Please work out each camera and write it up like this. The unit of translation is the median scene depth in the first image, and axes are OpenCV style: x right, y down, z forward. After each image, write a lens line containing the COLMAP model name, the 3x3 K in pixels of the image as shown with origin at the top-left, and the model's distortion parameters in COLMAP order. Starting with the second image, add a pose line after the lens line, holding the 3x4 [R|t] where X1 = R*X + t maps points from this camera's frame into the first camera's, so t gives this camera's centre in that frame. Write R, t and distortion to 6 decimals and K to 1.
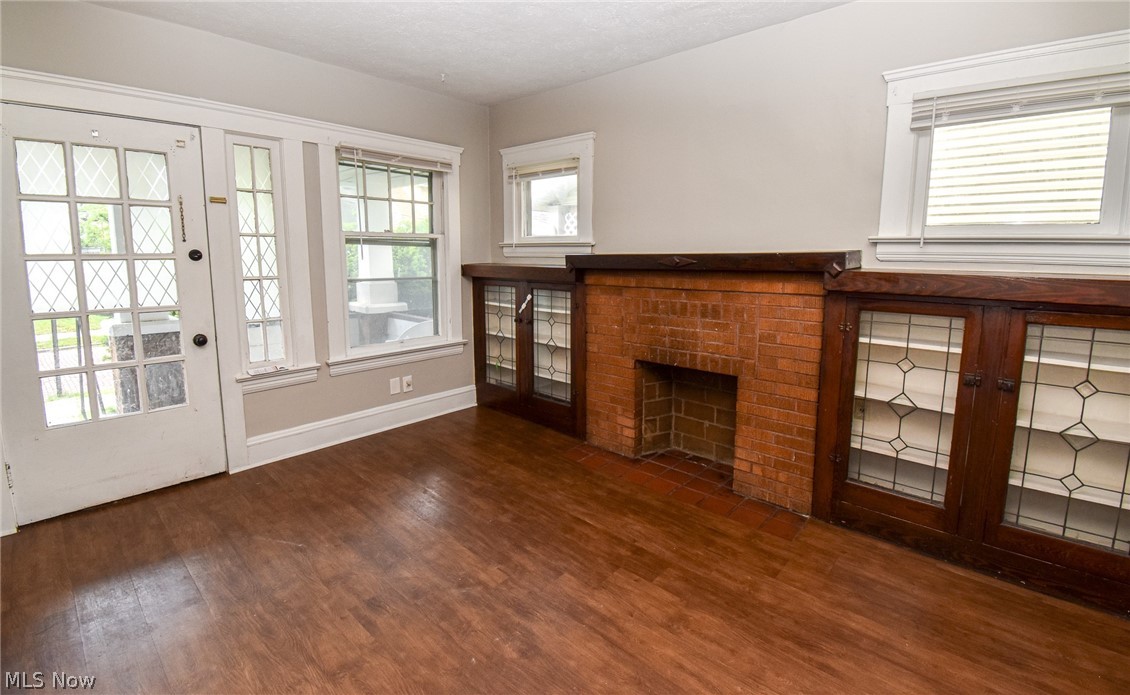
lens RADIAL K [[504.9, 0, 566.3], [0, 504.9, 317.3], [0, 0, 1]] dist [-0.002665, -0.000727]
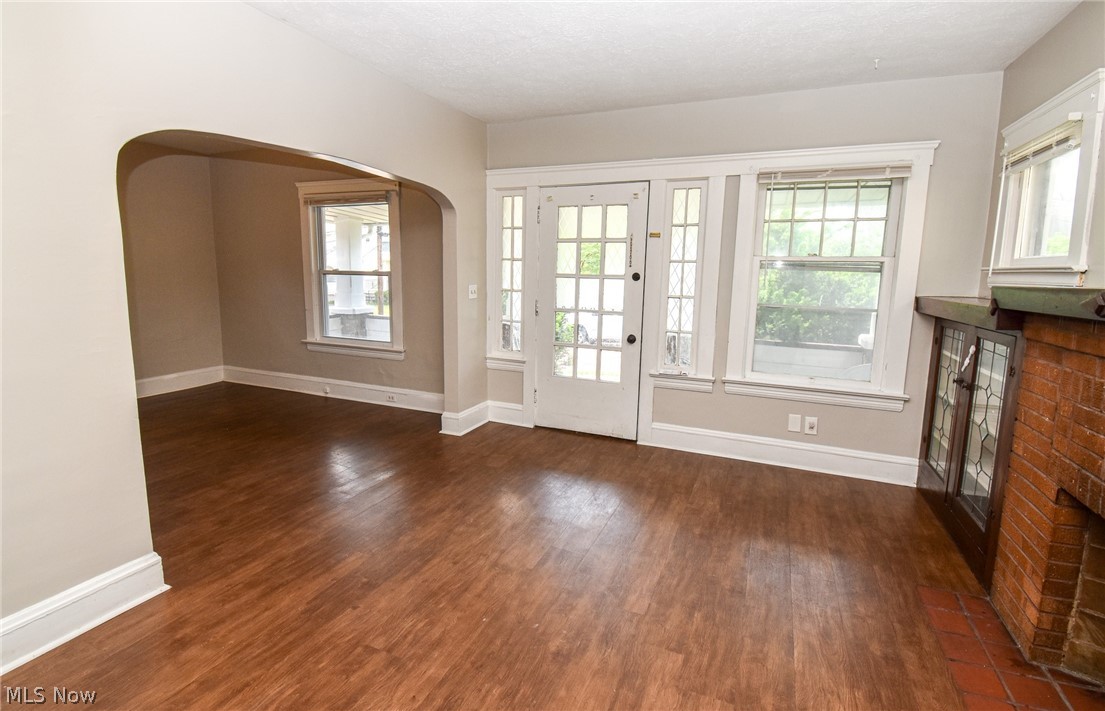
lens RADIAL K [[510.7, 0, 549.4], [0, 510.7, 340.6], [0, 0, 1]] dist [0.003499, -0.015872]
pose [[0.306387, 0.131788, -0.942740, 0.455490], [-0.140014, 0.985837, 0.092308, -0.042116], [0.941554, 0.103715, 0.320500, 0.314156]]
